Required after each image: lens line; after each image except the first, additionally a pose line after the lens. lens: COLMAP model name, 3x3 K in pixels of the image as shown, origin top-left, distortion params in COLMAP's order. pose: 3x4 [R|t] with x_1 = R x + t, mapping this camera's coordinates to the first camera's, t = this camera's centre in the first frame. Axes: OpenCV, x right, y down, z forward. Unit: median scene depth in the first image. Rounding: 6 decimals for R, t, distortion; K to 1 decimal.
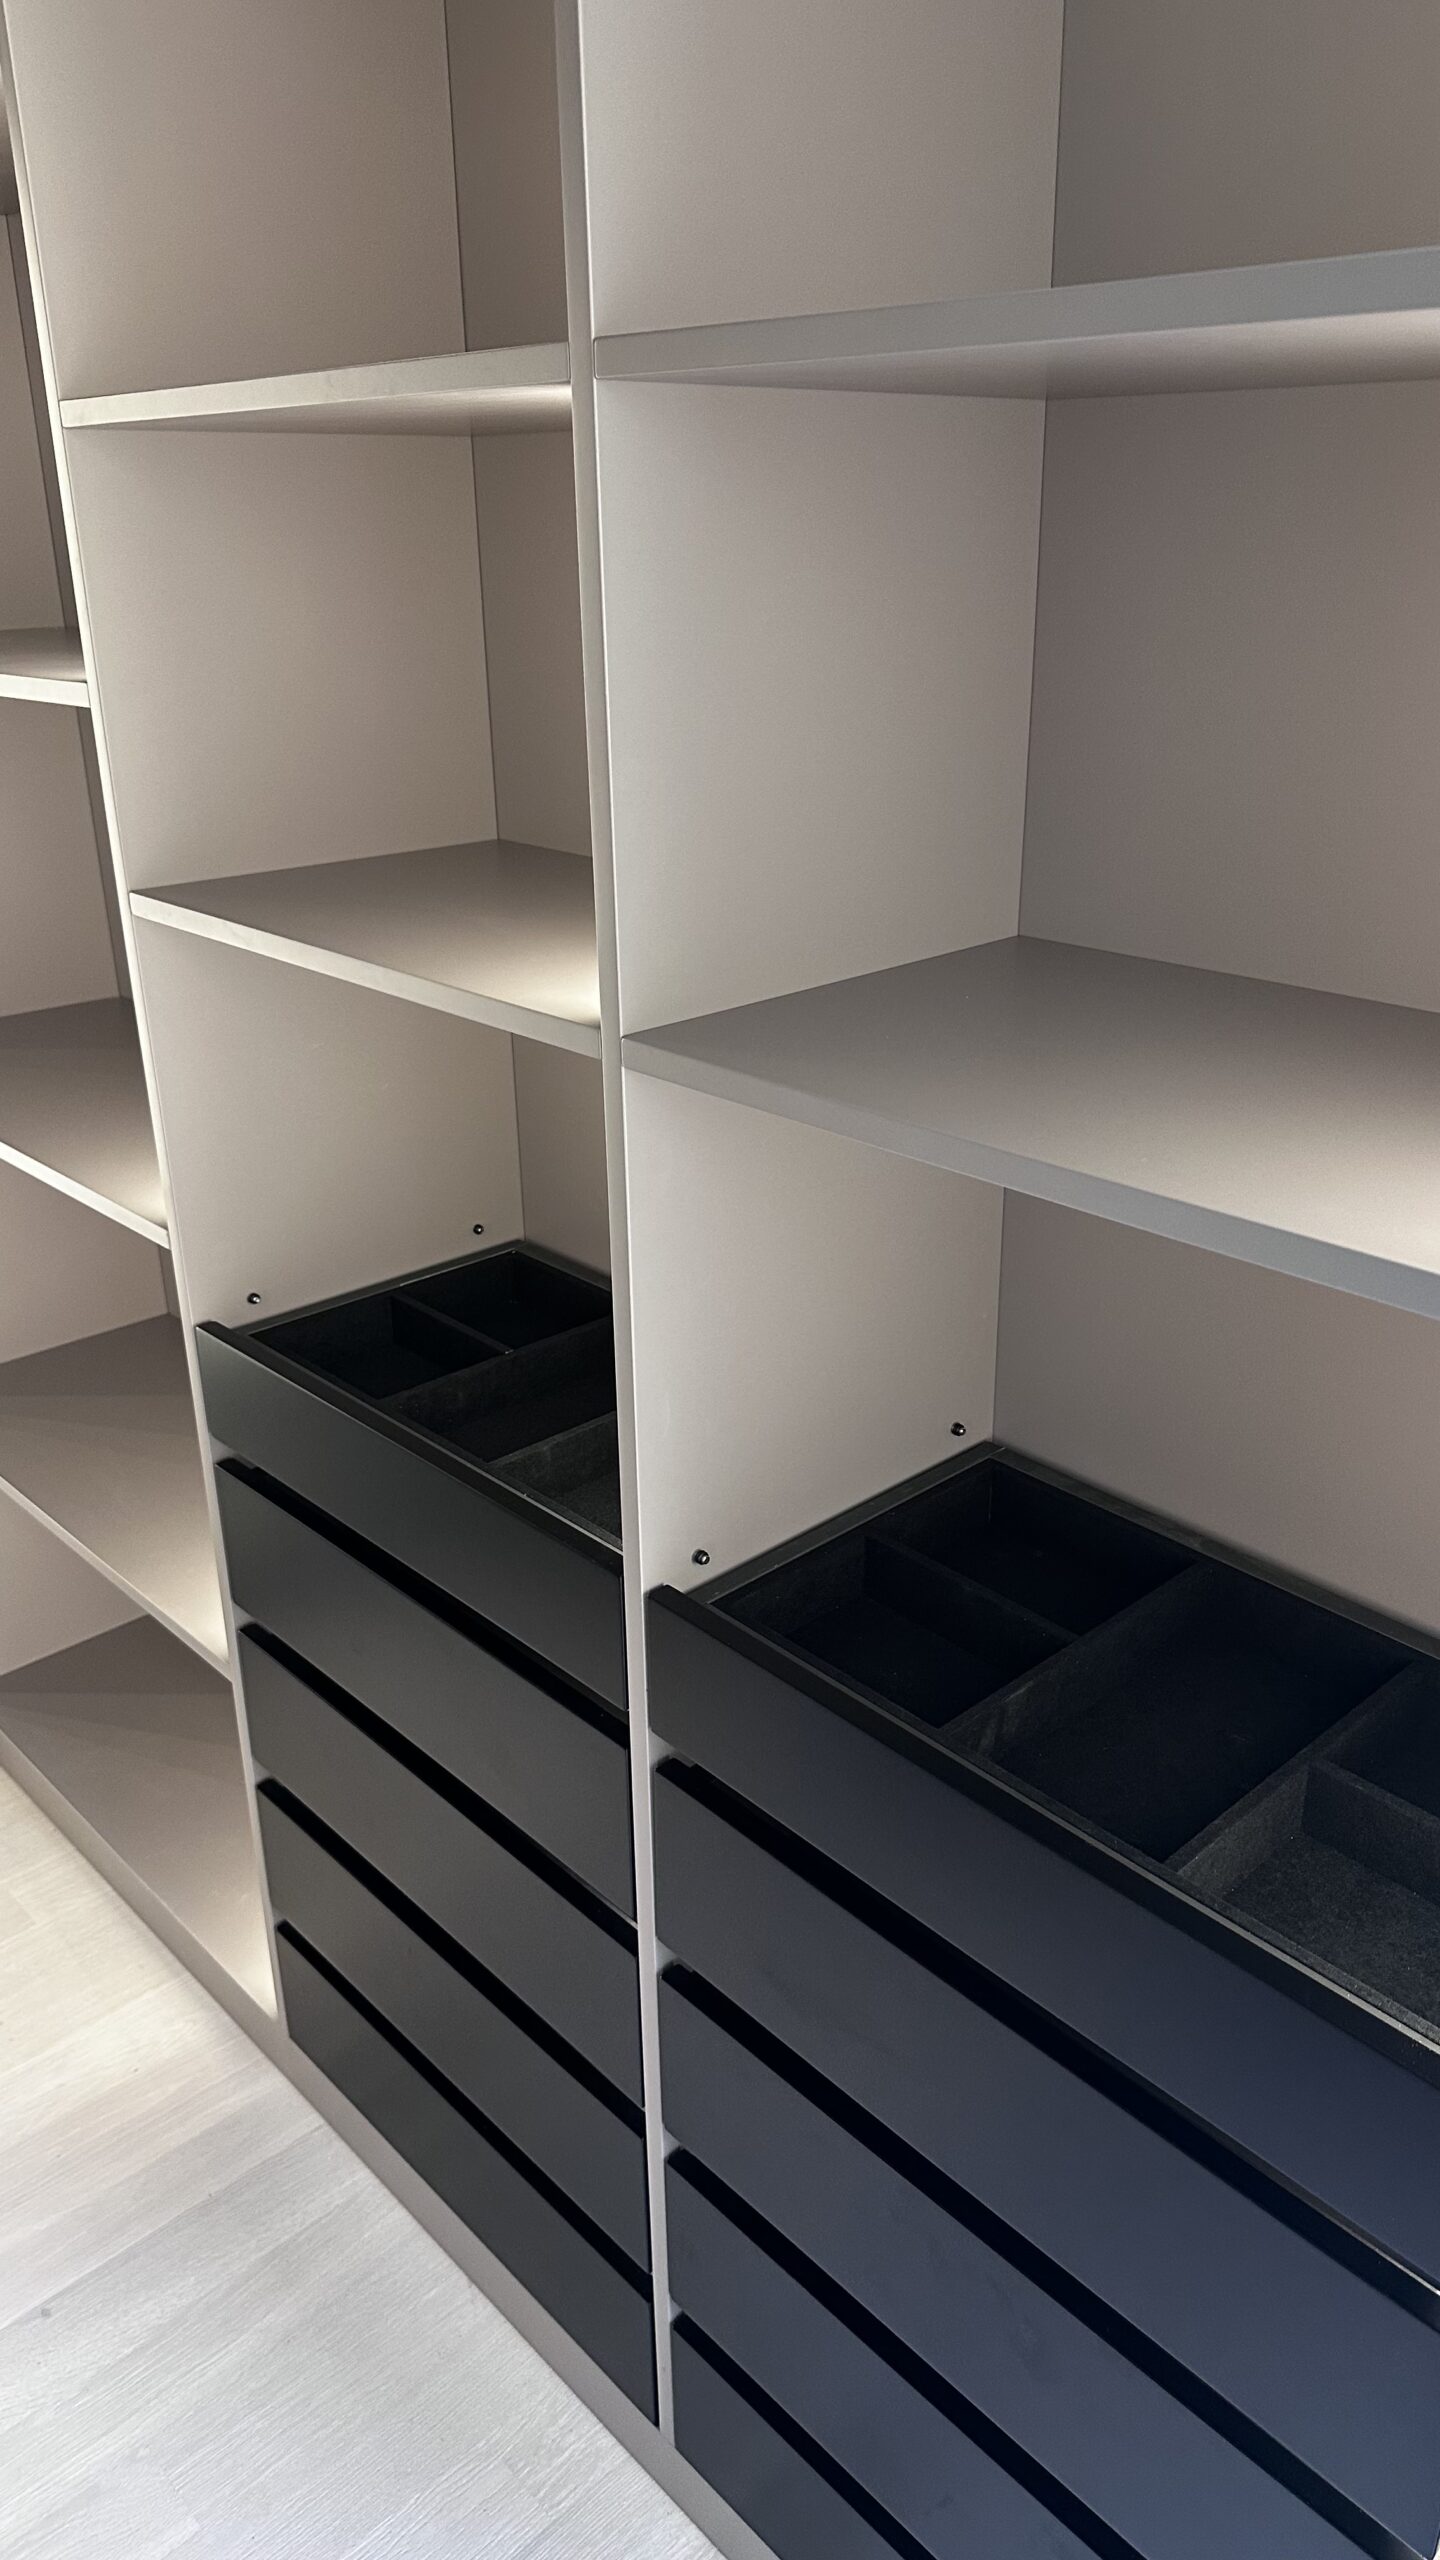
lens RADIAL K [[1824.0, 0, 728.1], [0, 1824.0, 1299.5], [0, 0, 1]] dist [0.022507, -0.016023]
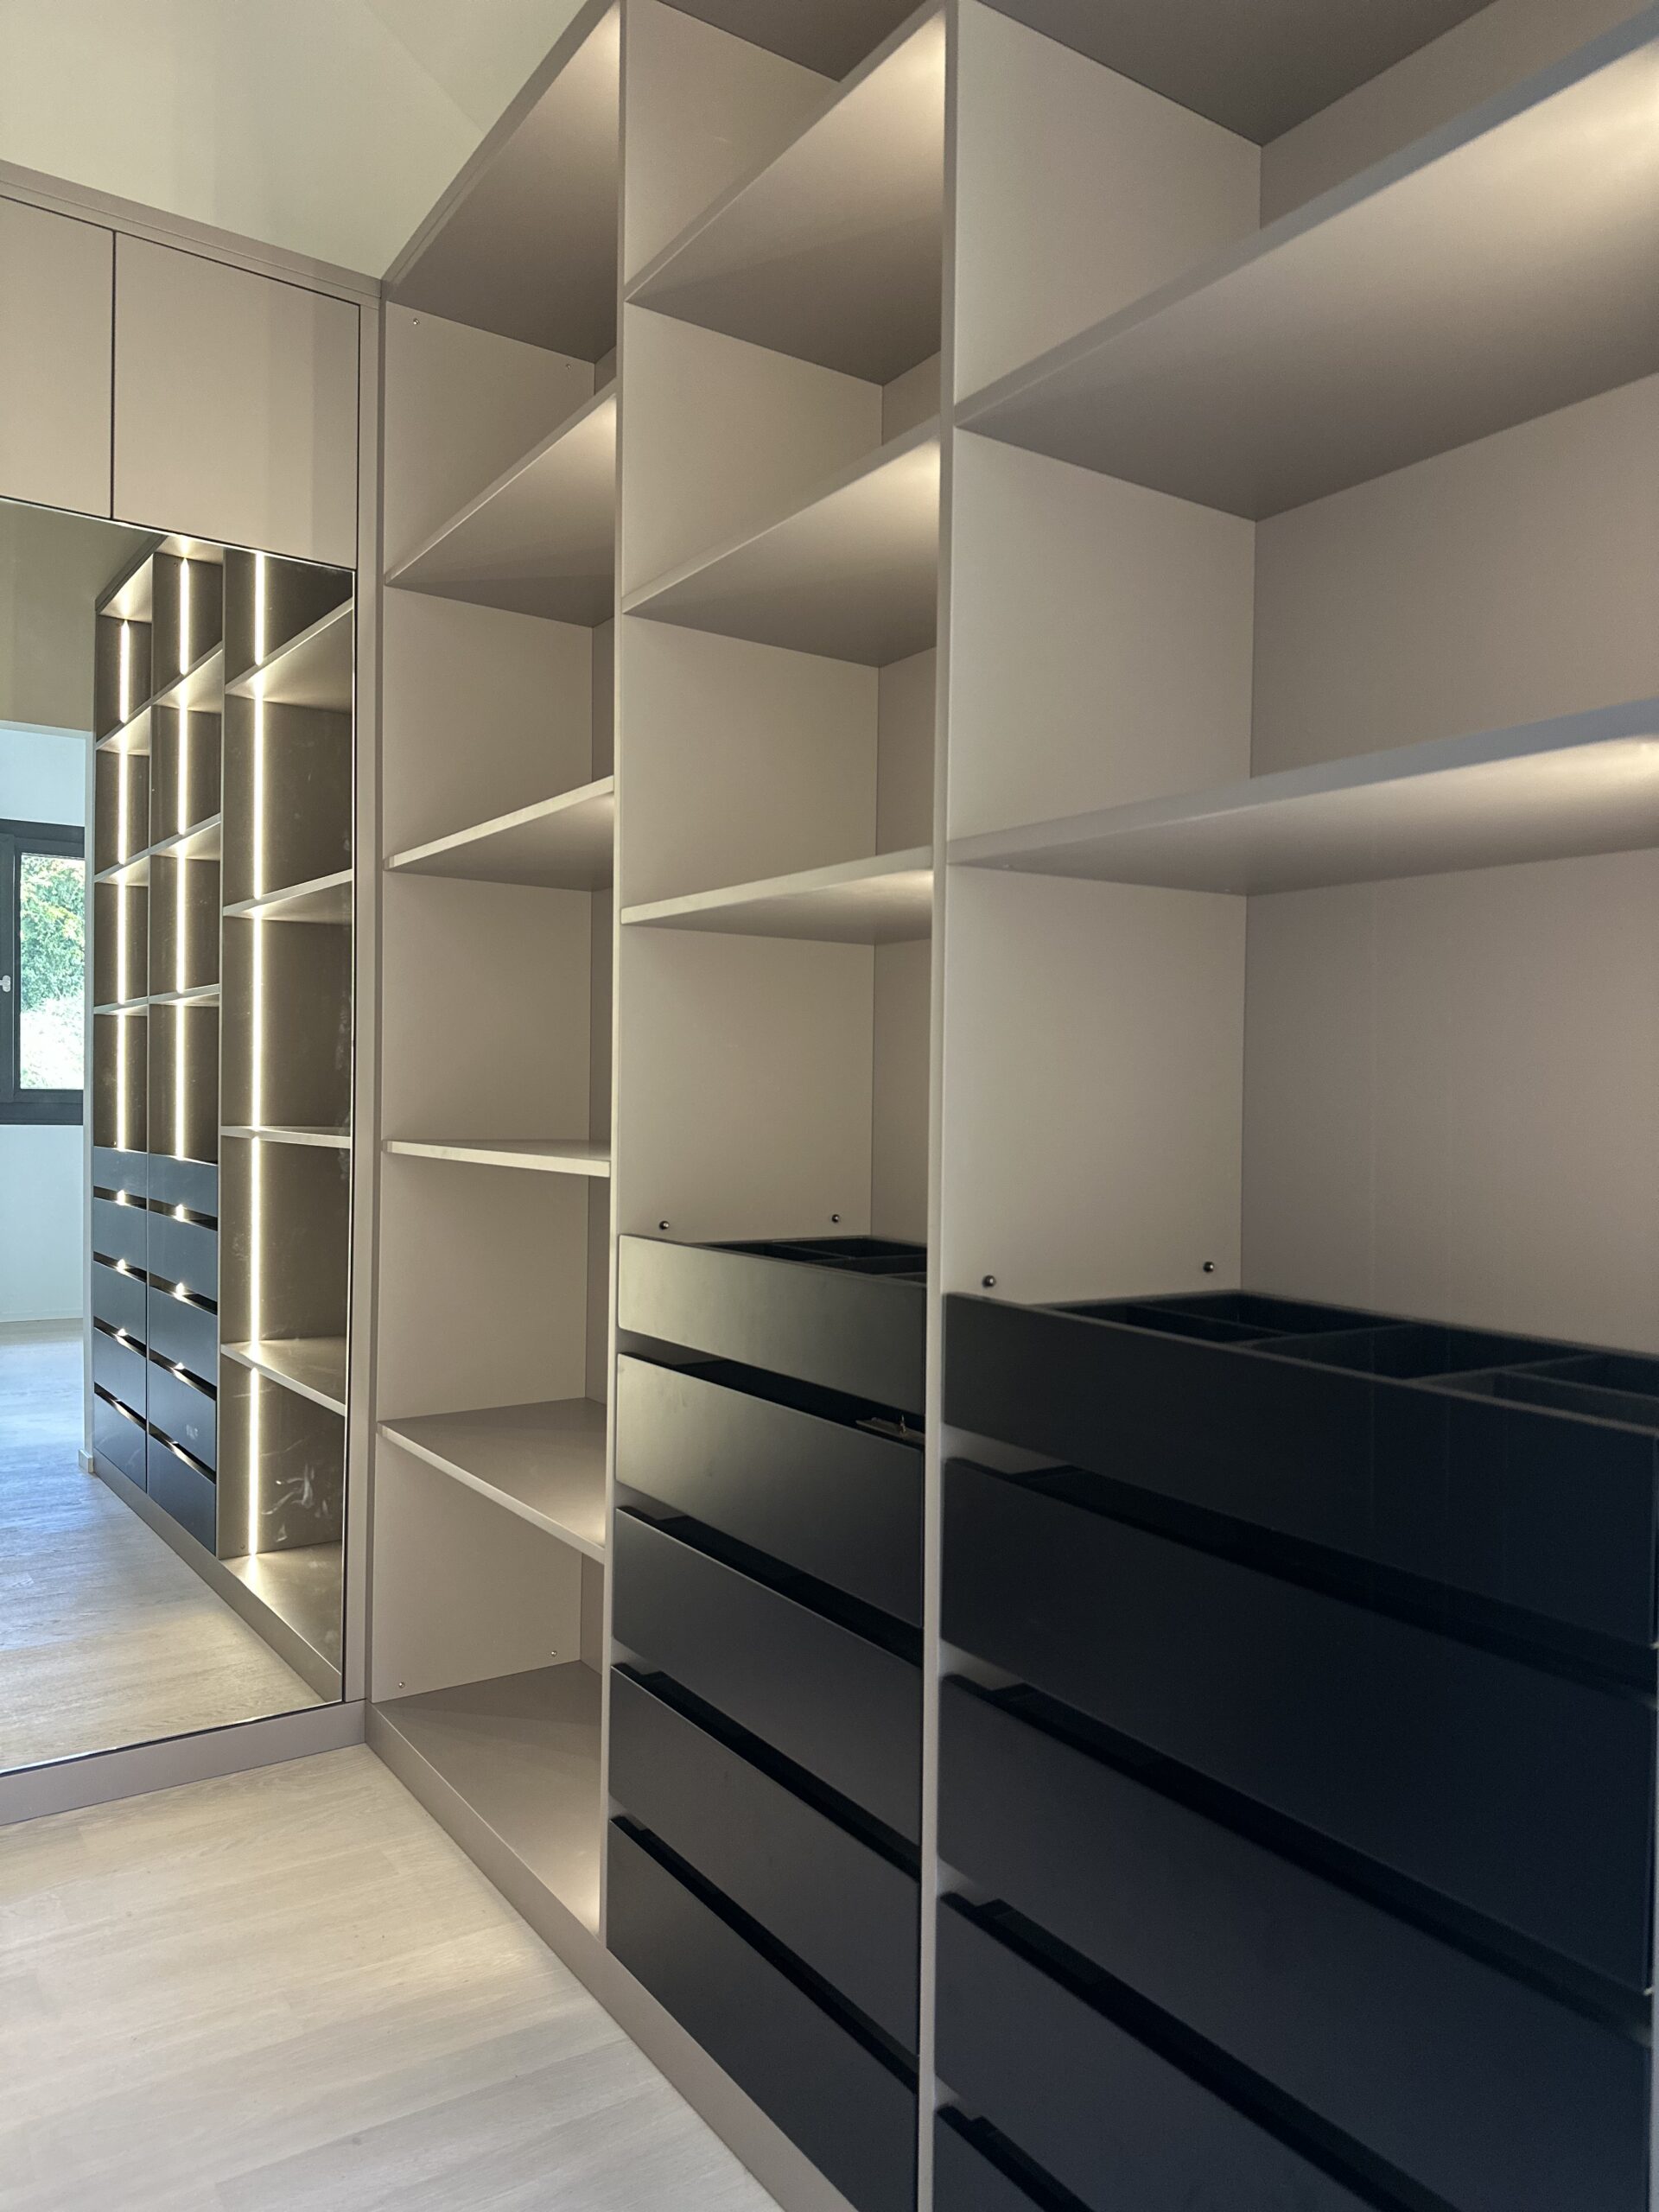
lens RADIAL K [[1576.7, 0, 834.7], [0, 1576.7, 1108.5], [0, 0, 1]] dist [0.036222, -0.038018]
pose [[0.986794, 0.027634, -0.159606, 0.034376], [-0.086616, 0.922657, -0.375768, 0.307645], [0.136877, 0.384630, 0.912866, -0.040643]]
